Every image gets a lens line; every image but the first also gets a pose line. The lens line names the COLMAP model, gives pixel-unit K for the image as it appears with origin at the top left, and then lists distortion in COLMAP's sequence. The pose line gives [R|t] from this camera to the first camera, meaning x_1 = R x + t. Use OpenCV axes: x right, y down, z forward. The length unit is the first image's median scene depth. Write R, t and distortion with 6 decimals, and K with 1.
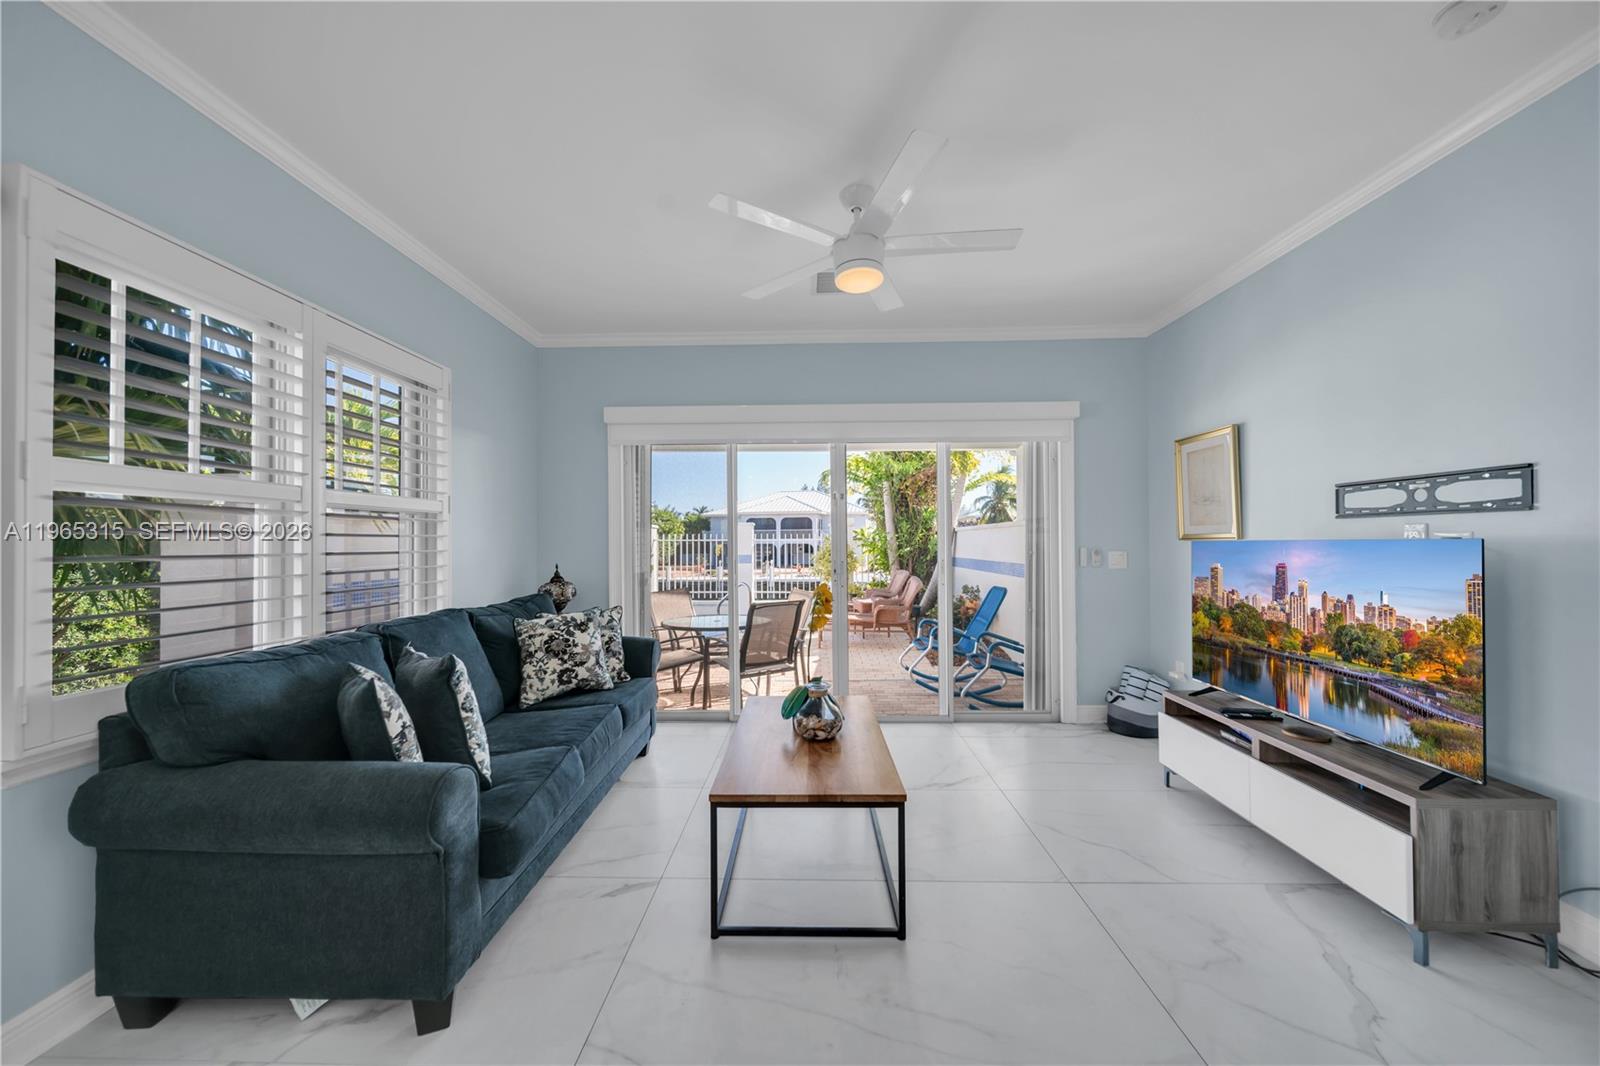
lens RADIAL K [[554.8, 0, 798.4], [0, 554.8, 538.9], [0, 0, 1]] dist [-0.001180, -0.000281]
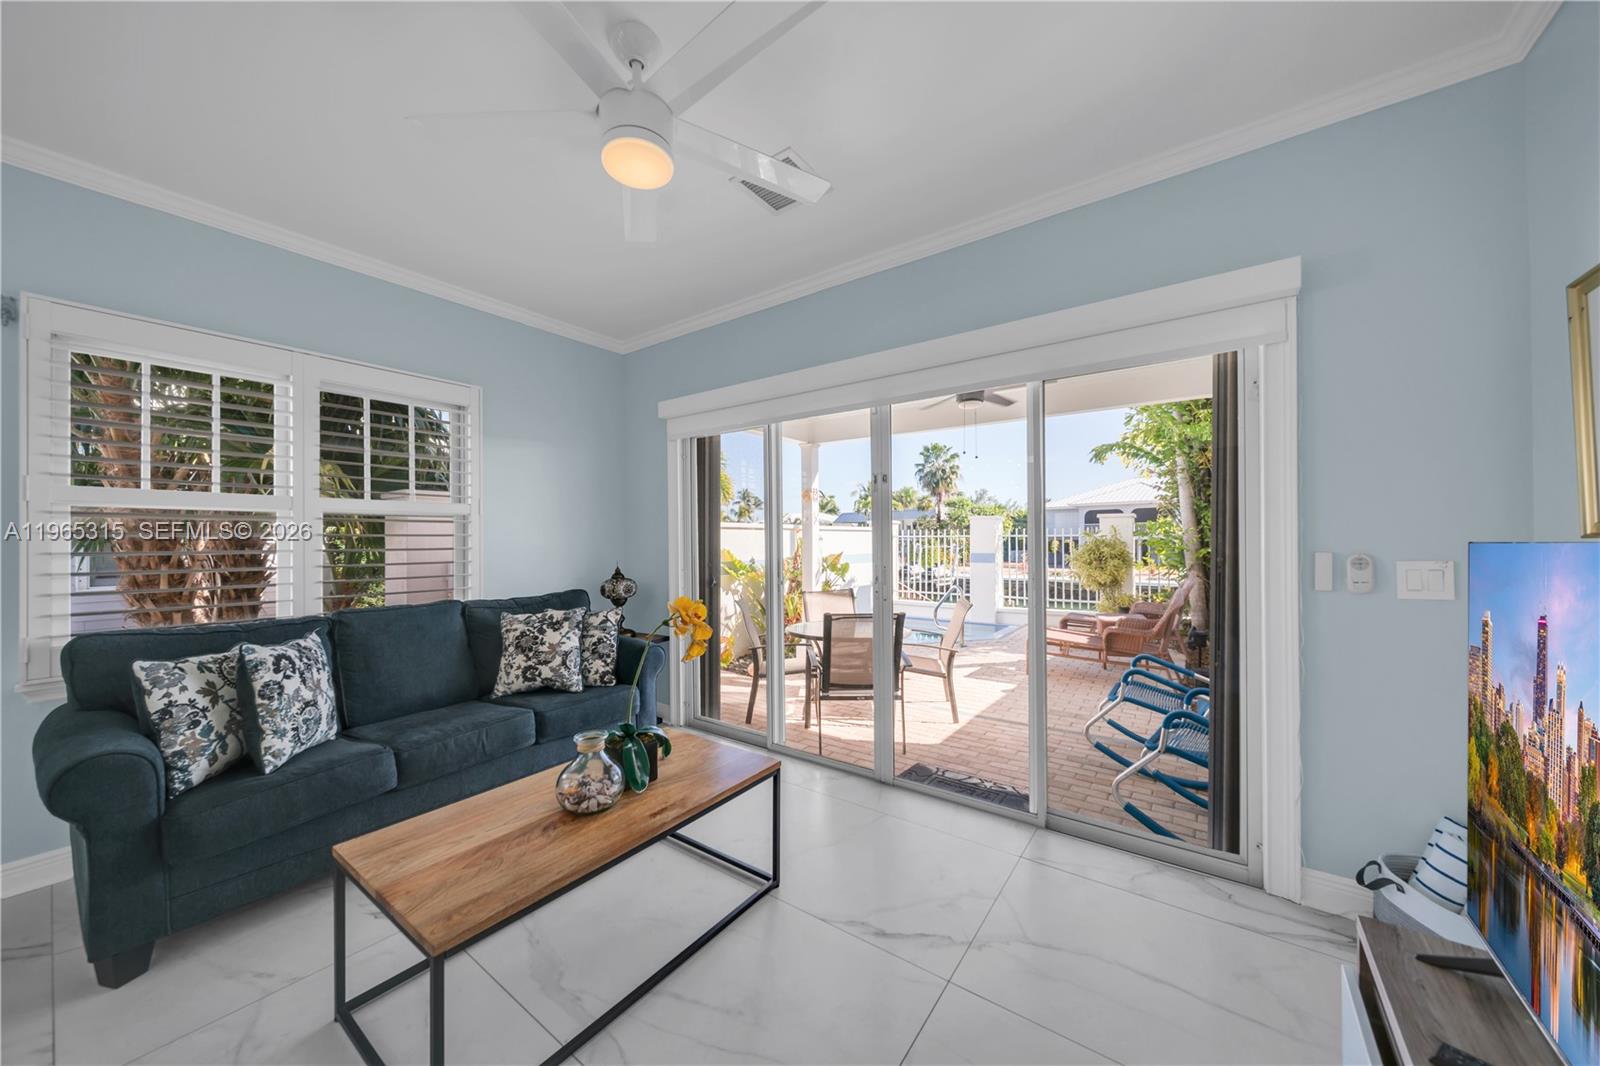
lens RADIAL K [[554.8, 0, 798.4], [0, 554.8, 538.9], [0, 0, 1]] dist [-0.001180, -0.000281]
pose [[0.822179, 0.000583, -0.569229, 0.556207], [0.004368, 0.999964, 0.007334, -0.002345], [0.569213, -0.008516, 0.822146, 0.449643]]
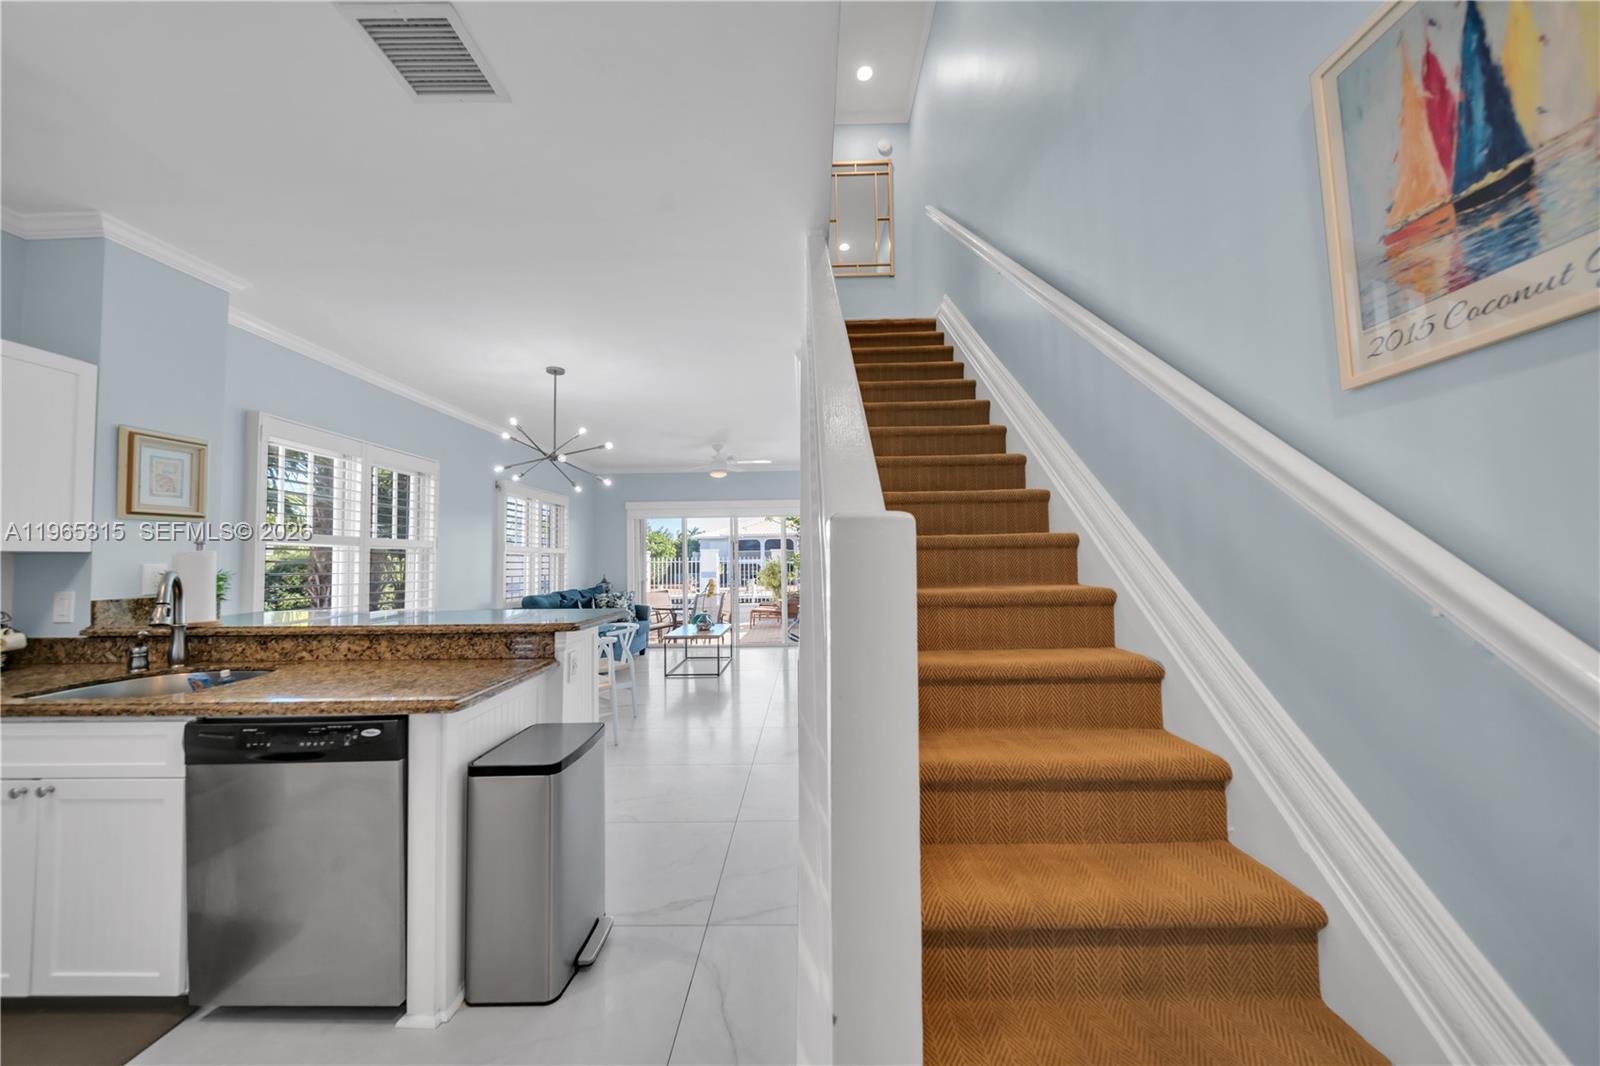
lens RADIAL K [[551.1, 0, 798.3], [0, 551.1, 539.8], [0, 0, 1]] dist [0.000885, -0.001658]
pose [[0.999901, -0.005906, 0.012775, 0.400889], [0.006335, 0.999407, -0.033852, -0.013757], [-0.012568, 0.033929, 0.999345, -1.563381]]
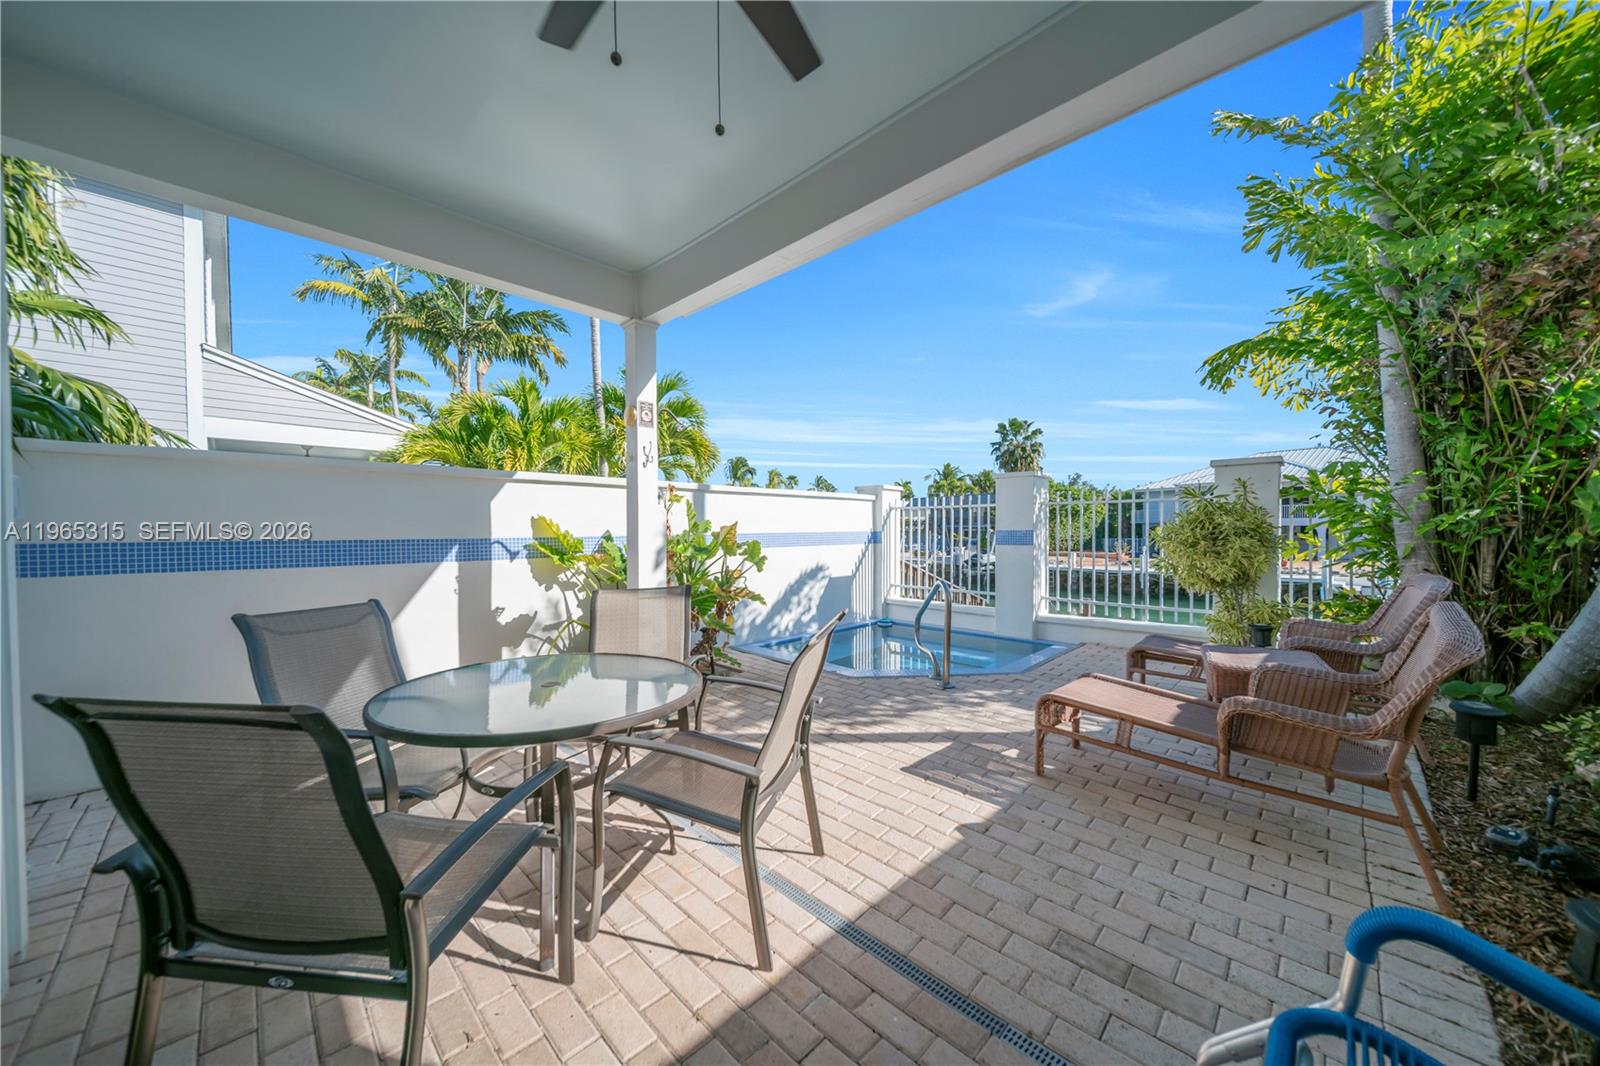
lens RADIAL K [[551.1, 0, 798.3], [0, 551.1, 539.8], [0, 0, 1]] dist [0.000885, -0.001658]
pose [[0.728101, 0.016658, -0.685267, 0.437425], [0.003898, 0.999588, 0.028441, 0.078550], [0.685459, -0.023379, 0.727736, 1.584466]]
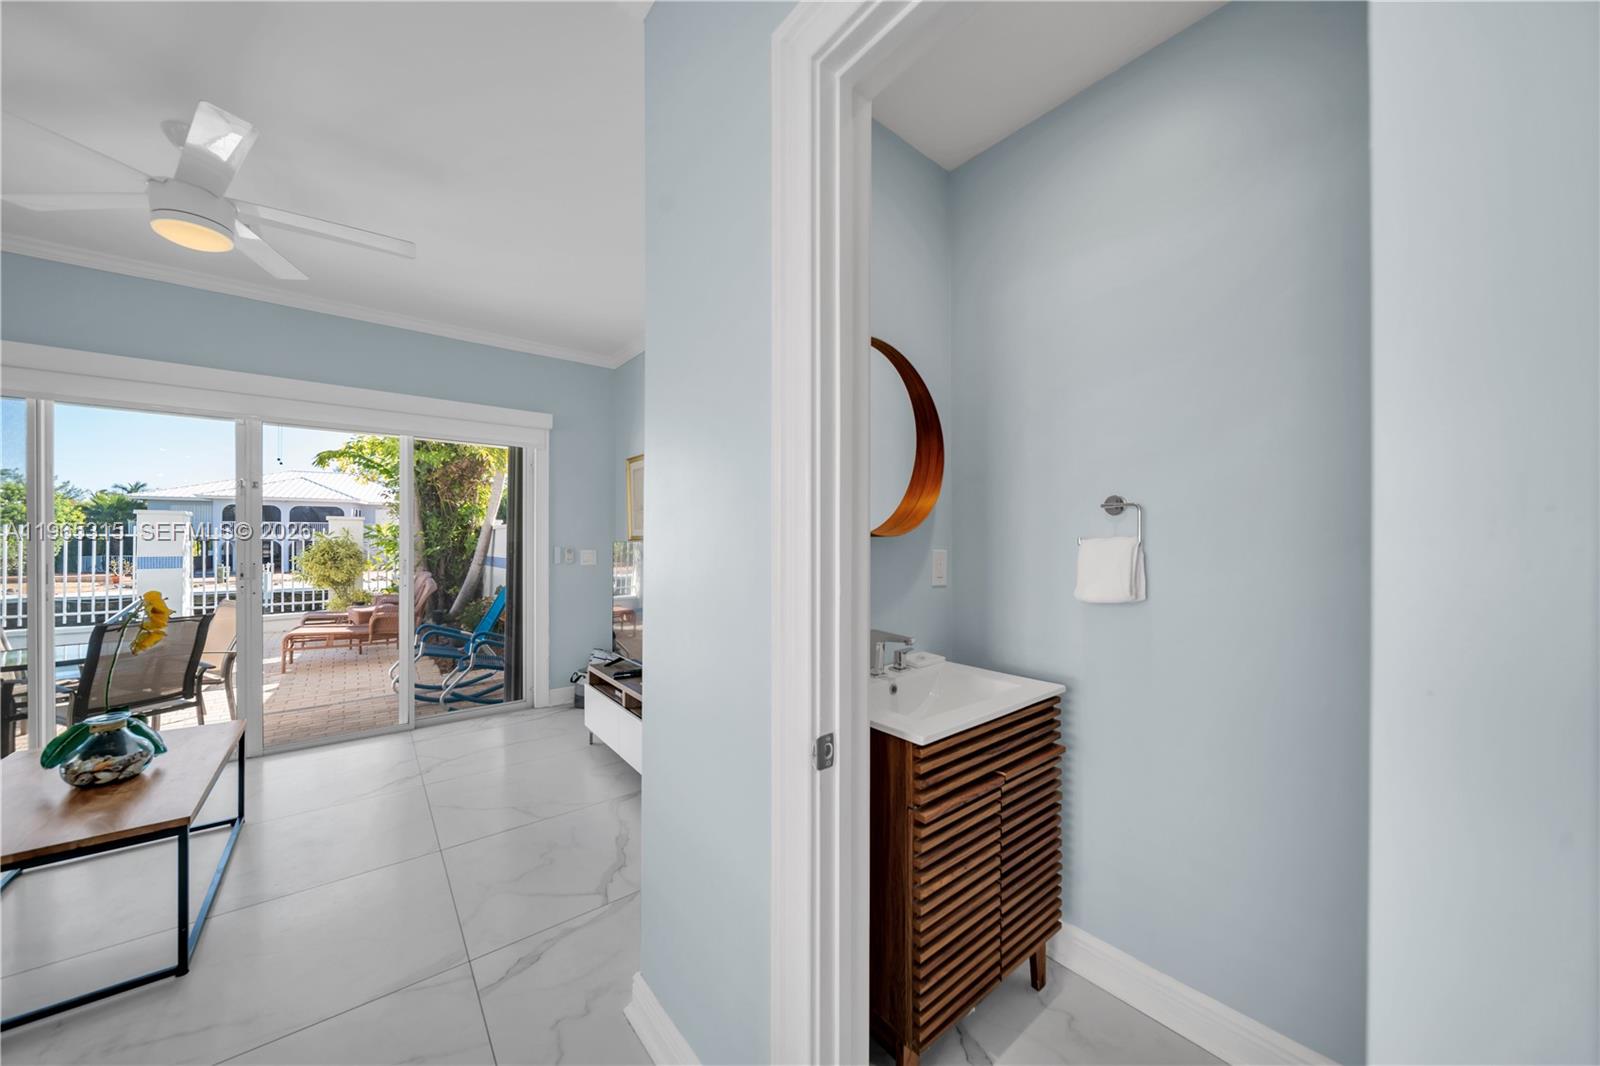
lens RADIAL K [[554.8, 0, 798.4], [0, 554.8, 538.9], [0, 0, 1]] dist [-0.001180, -0.000281]
pose [[0.764467, 0.008878, 0.644602, 0.225888], [-0.010652, 0.999943, -0.001139, -0.005438], [-0.644575, -0.005996, 0.764518, -0.214111]]
